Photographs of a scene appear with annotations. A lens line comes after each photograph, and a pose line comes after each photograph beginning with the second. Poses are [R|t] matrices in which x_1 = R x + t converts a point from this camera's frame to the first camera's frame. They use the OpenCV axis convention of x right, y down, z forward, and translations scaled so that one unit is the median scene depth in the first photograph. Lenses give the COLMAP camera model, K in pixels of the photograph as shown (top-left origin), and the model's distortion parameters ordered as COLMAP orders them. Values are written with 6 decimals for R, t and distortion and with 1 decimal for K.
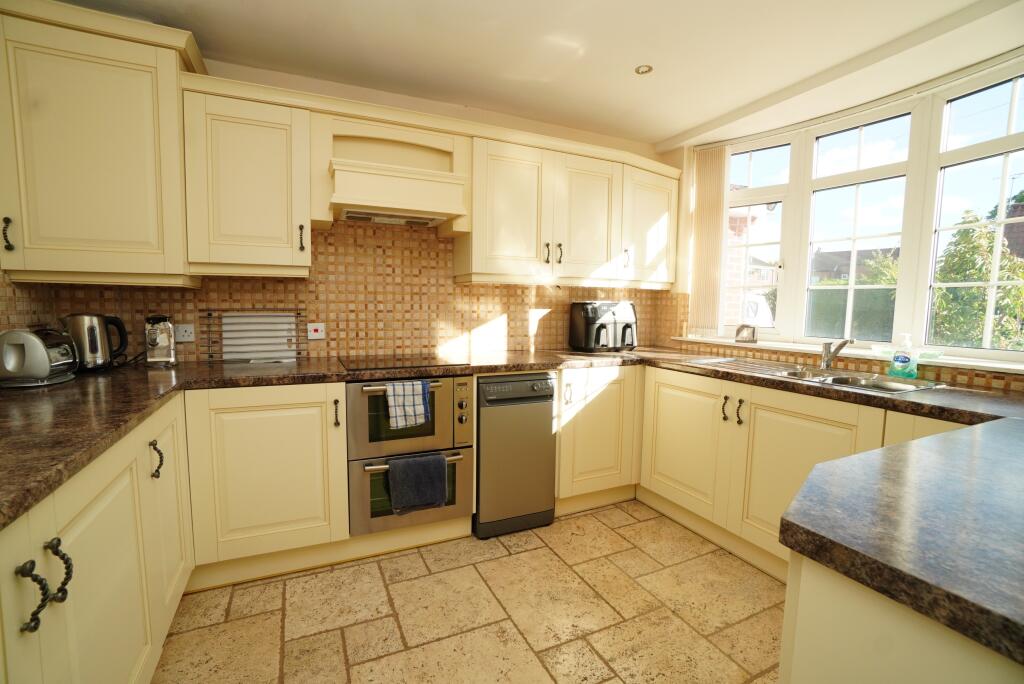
lens RADIAL K [[453.8, 0, 507.6], [0, 453.8, 342.4], [0, 0, 1]] dist [-0.012936, 0.000794]
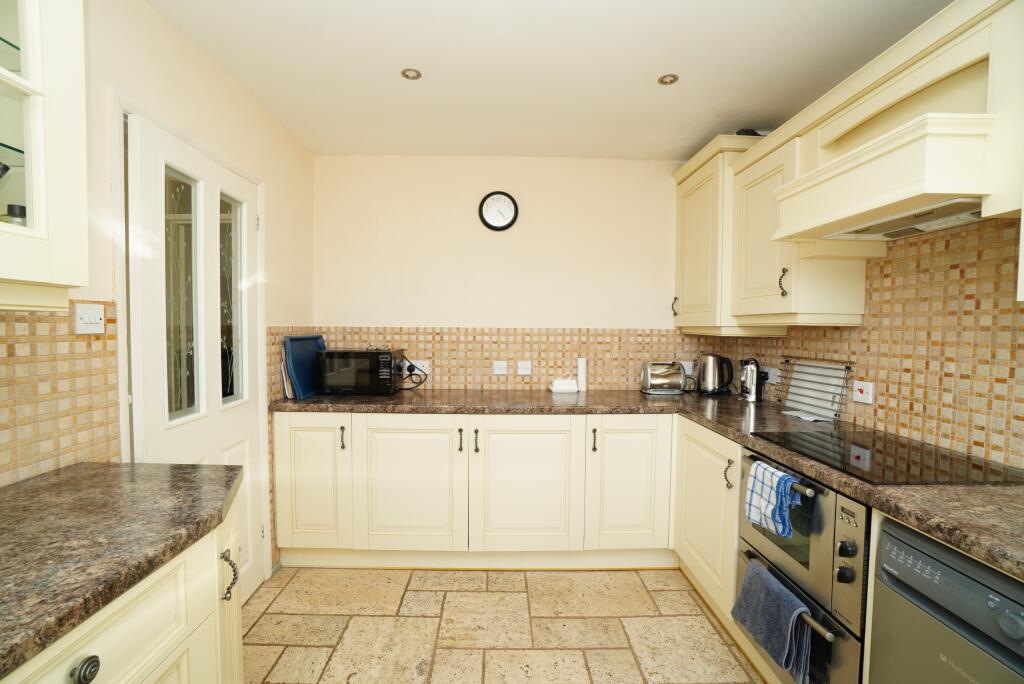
lens RADIAL K [[453.8, 0, 506.8], [0, 453.8, 346.3], [0, 0, 1]] dist [-0.012936, 0.000794]
pose [[-0.388779, 0.025722, -0.920972, 0.497847], [-0.091427, 0.993599, 0.066346, -0.094822], [0.916783, 0.109996, -0.383939, 0.714661]]
